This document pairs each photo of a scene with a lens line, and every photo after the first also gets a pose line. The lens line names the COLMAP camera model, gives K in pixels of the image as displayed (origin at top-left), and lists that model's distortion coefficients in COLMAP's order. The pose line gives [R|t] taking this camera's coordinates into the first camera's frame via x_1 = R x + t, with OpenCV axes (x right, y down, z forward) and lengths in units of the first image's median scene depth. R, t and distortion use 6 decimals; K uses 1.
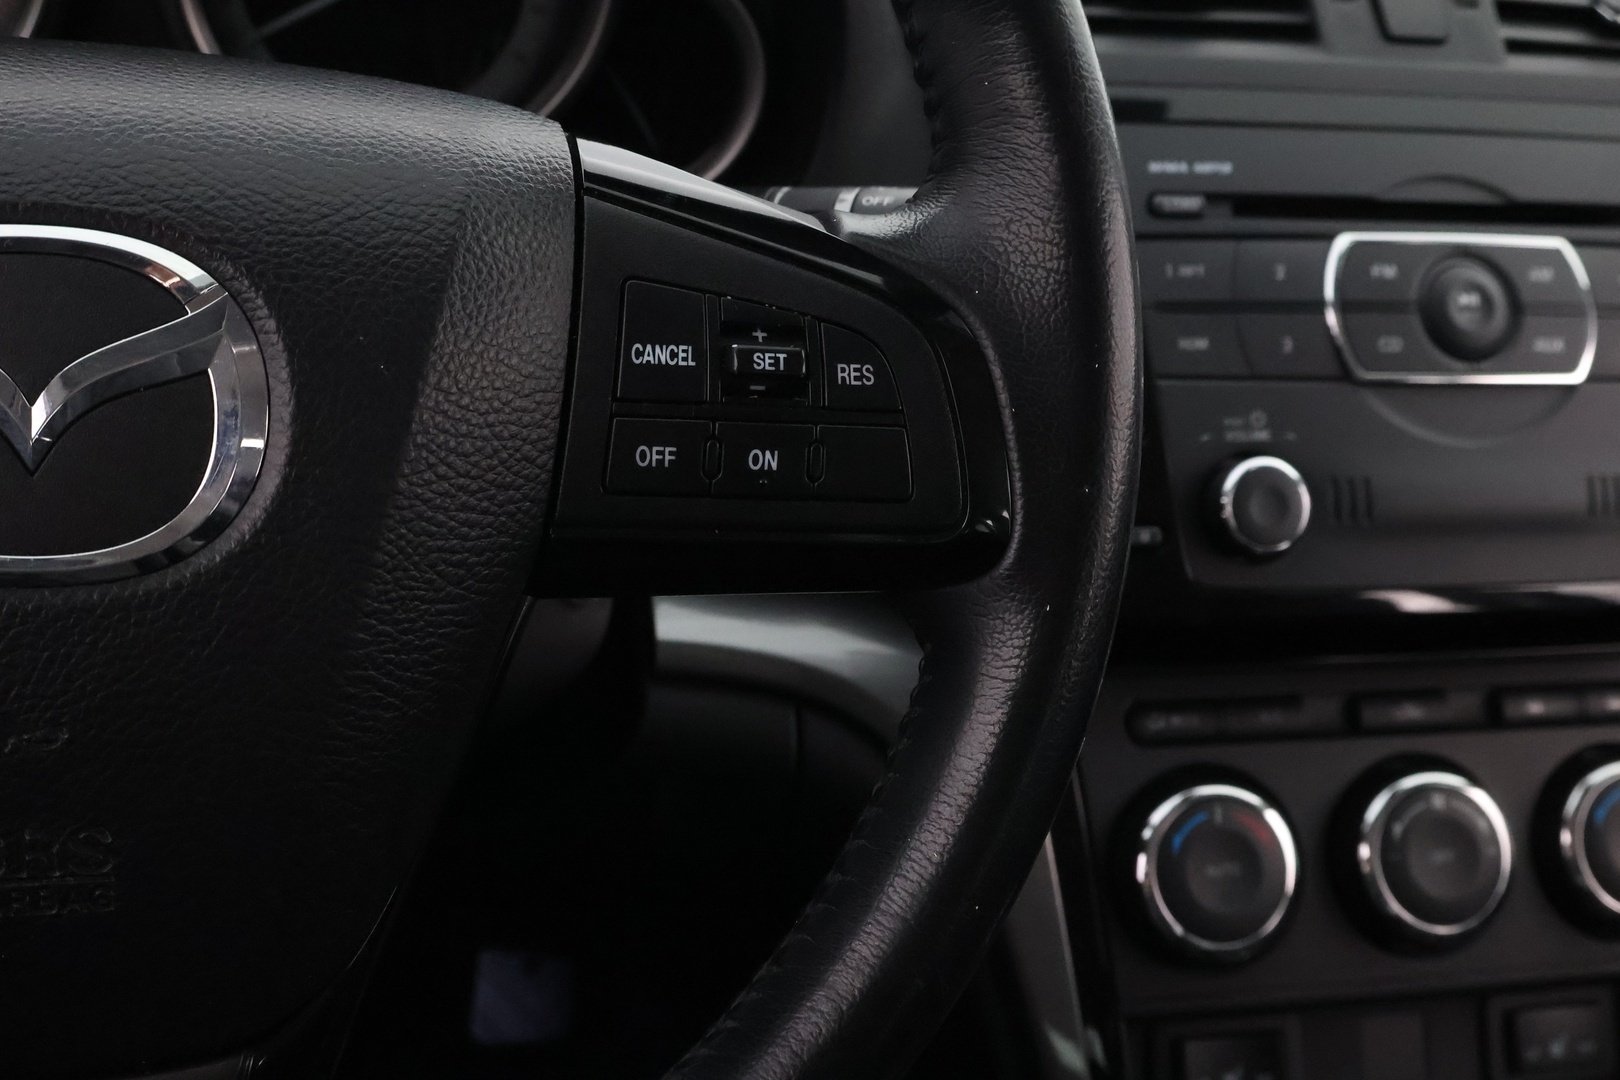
lens RADIAL K [[2140.9, 0, 810.0], [0, 2140.9, 540.0], [0, 0, 1]] dist [0.001697, 0.012069]
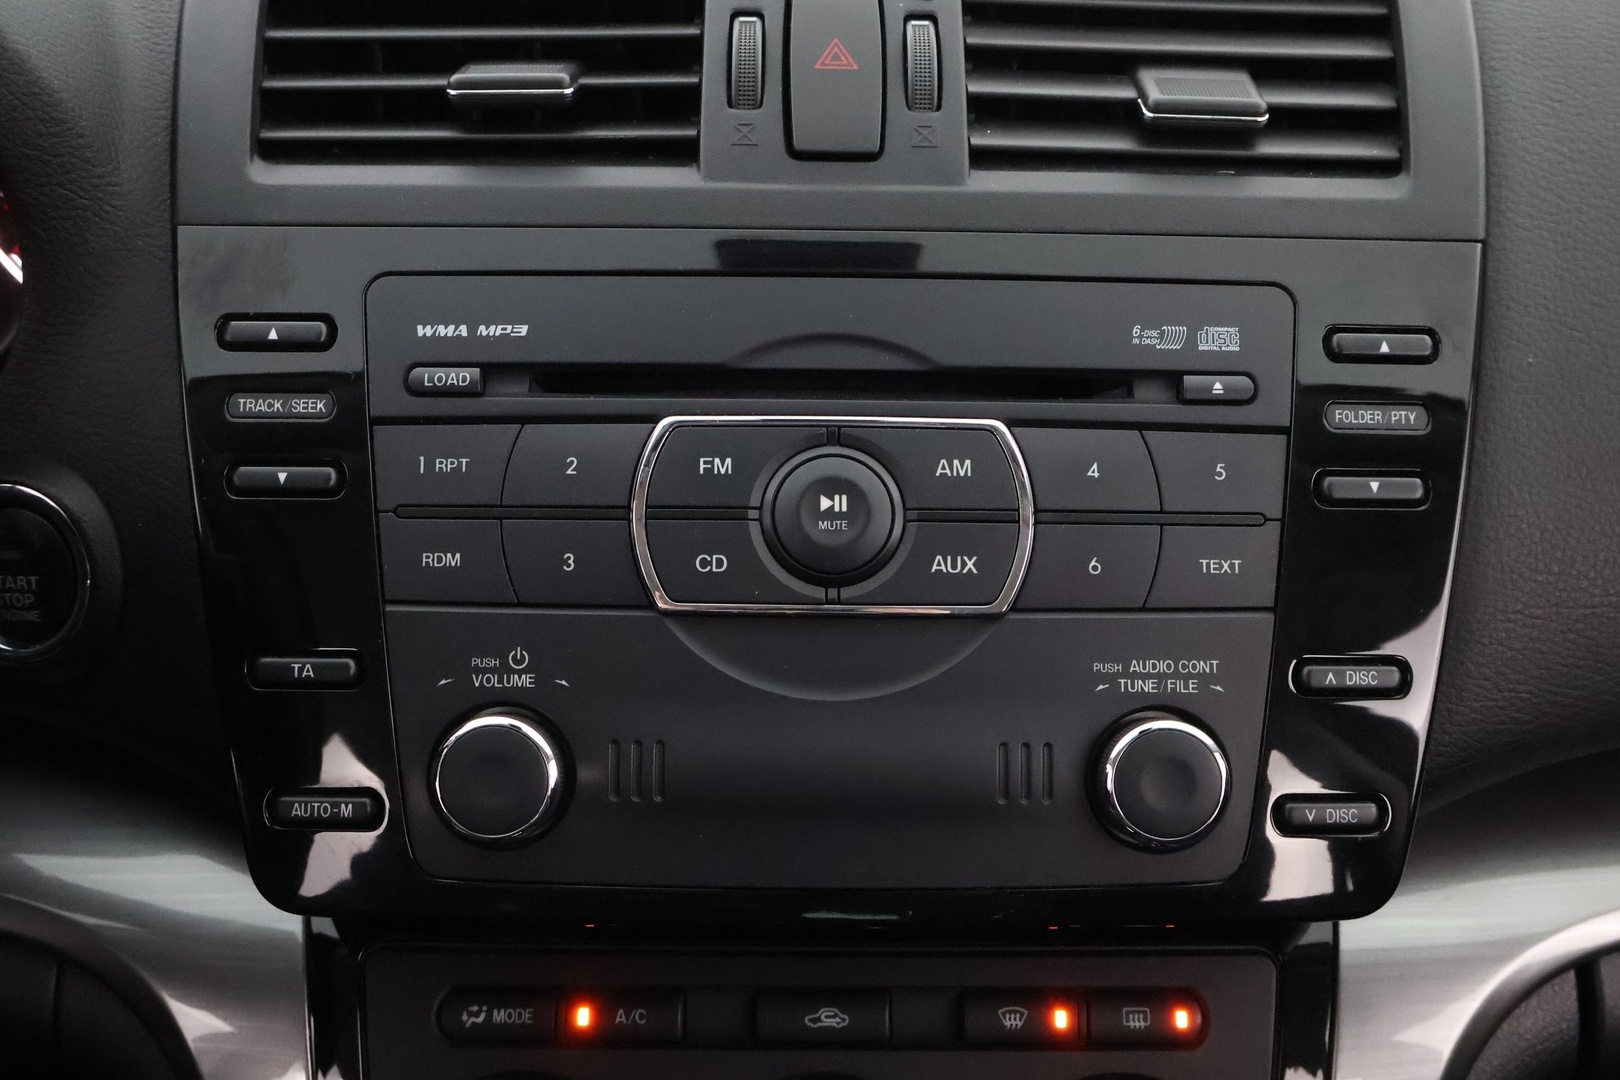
lens RADIAL K [[1716.6, 0, 810.0], [0, 1716.6, 540.0], [0, 0, 1]] dist [0.003611, -0.015827]
pose [[0.966482, 0.026905, -0.255321, 0.462315], [-0.026461, 0.999636, 0.005173, -0.104296], [0.255368, 0.001756, 0.966842, 0.425883]]
